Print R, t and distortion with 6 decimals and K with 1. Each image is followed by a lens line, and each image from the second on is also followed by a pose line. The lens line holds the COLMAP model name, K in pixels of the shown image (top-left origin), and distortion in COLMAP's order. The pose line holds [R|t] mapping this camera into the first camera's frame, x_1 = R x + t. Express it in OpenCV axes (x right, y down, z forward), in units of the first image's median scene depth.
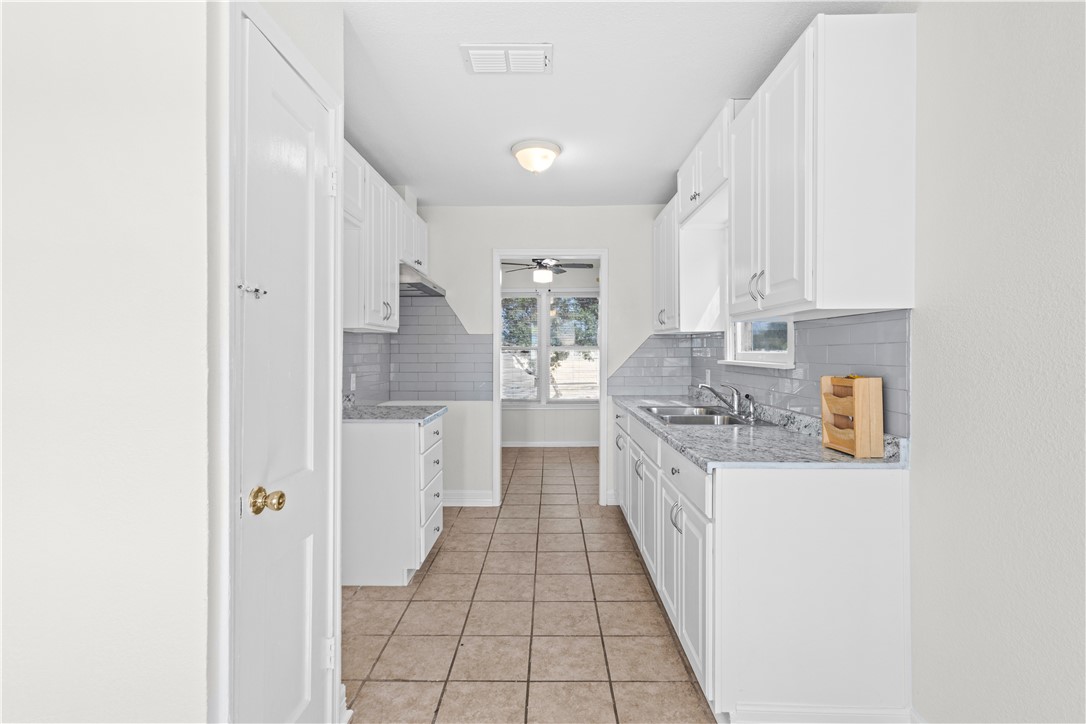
lens RADIAL K [[505.1, 0, 541.2], [0, 505.1, 356.7], [0, 0, 1]] dist [0.006036, 0.001316]
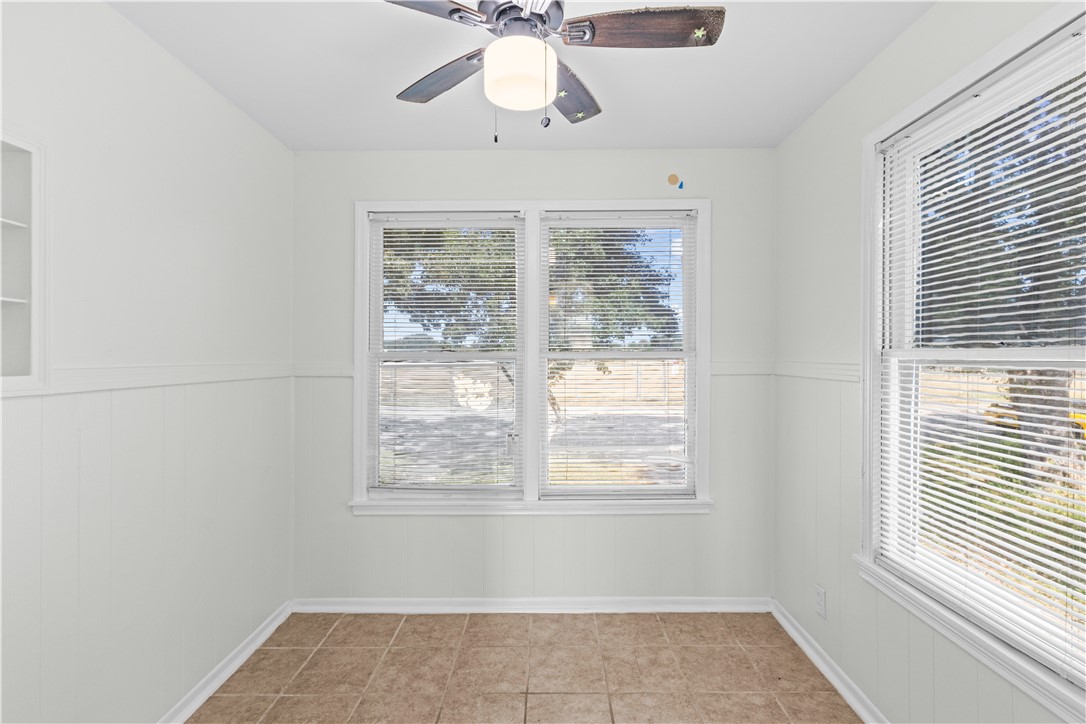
lens RADIAL K [[505.1, 0, 539.6], [0, 505.1, 357.1], [0, 0, 1]] dist [0.006036, 0.001316]
pose [[0.999989, 0.004588, -0.000216, 0.022431], [-0.004590, 0.999928, -0.011089, -0.023419], [0.000165, 0.011090, 0.999938, 1.248051]]
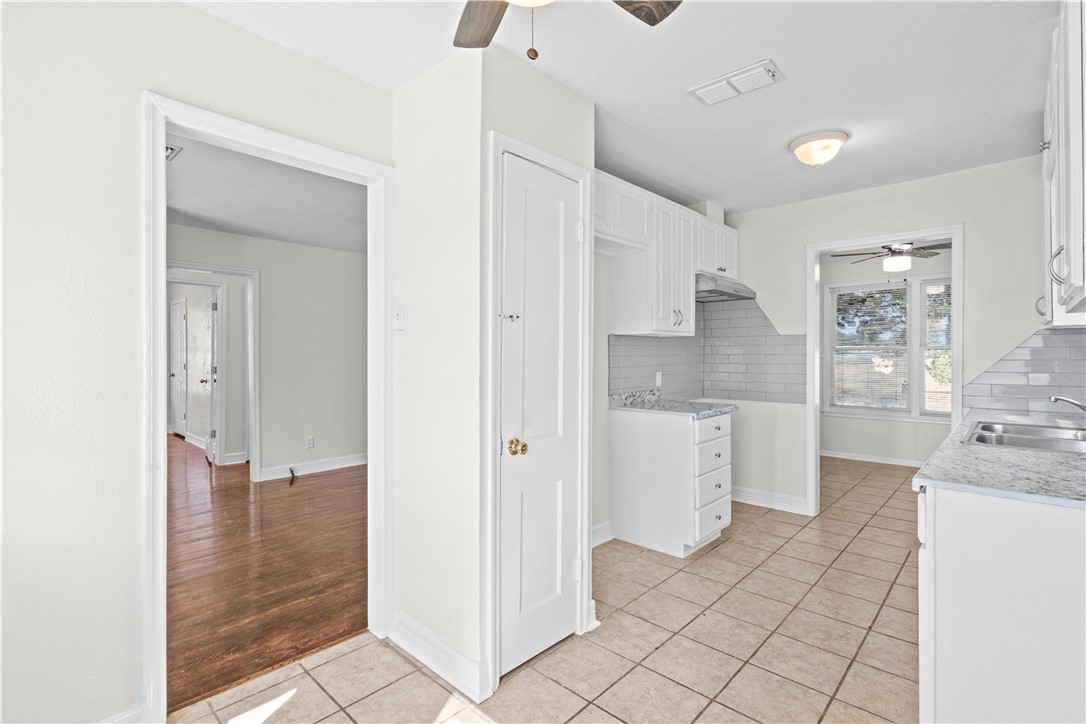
lens RADIAL K [[505.1, 0, 545.5], [0, 505.1, 355.0], [0, 0, 1]] dist [0.006036, 0.001316]
pose [[0.742630, 0.000508, -0.669702, 0.225433], [-0.004017, 0.999985, -0.003696, -0.000606], [0.669690, 0.005435, 0.742621, -0.048786]]
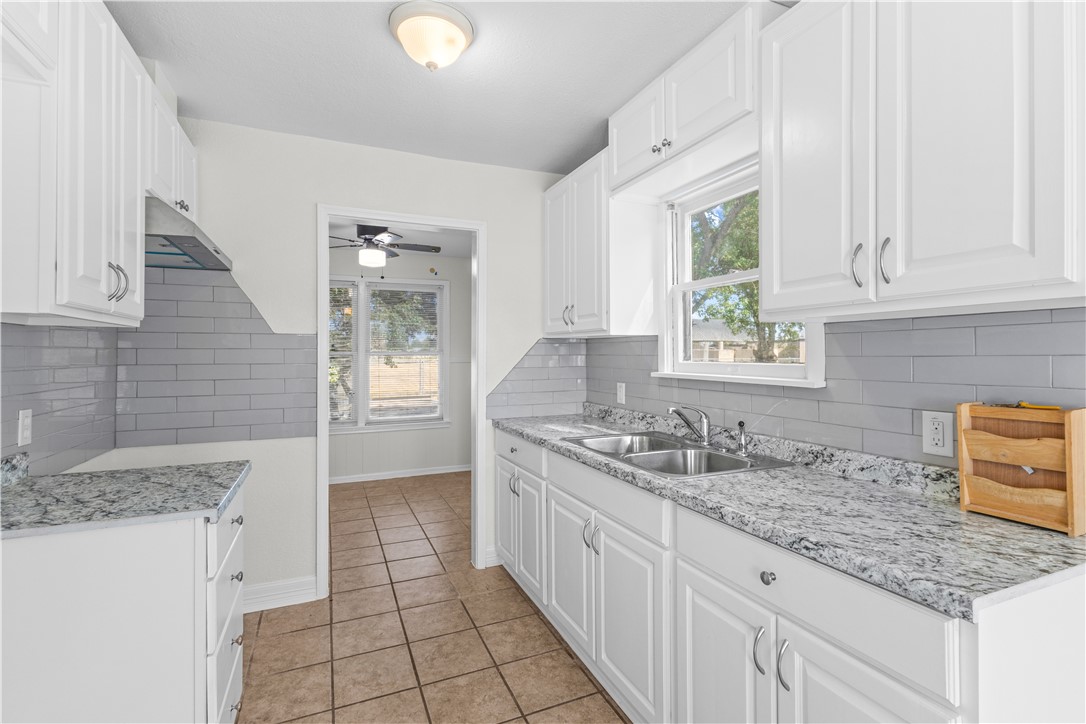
lens RADIAL K [[505.1, 0, 543.7], [0, 505.1, 354.6], [0, 0, 1]] dist [0.006036, 0.001316]
pose [[0.910041, 0.000053, 0.414519, -0.126325], [0.004802, 0.999932, -0.010669, -0.012542], [-0.414491, 0.011700, 0.909978, 0.362968]]
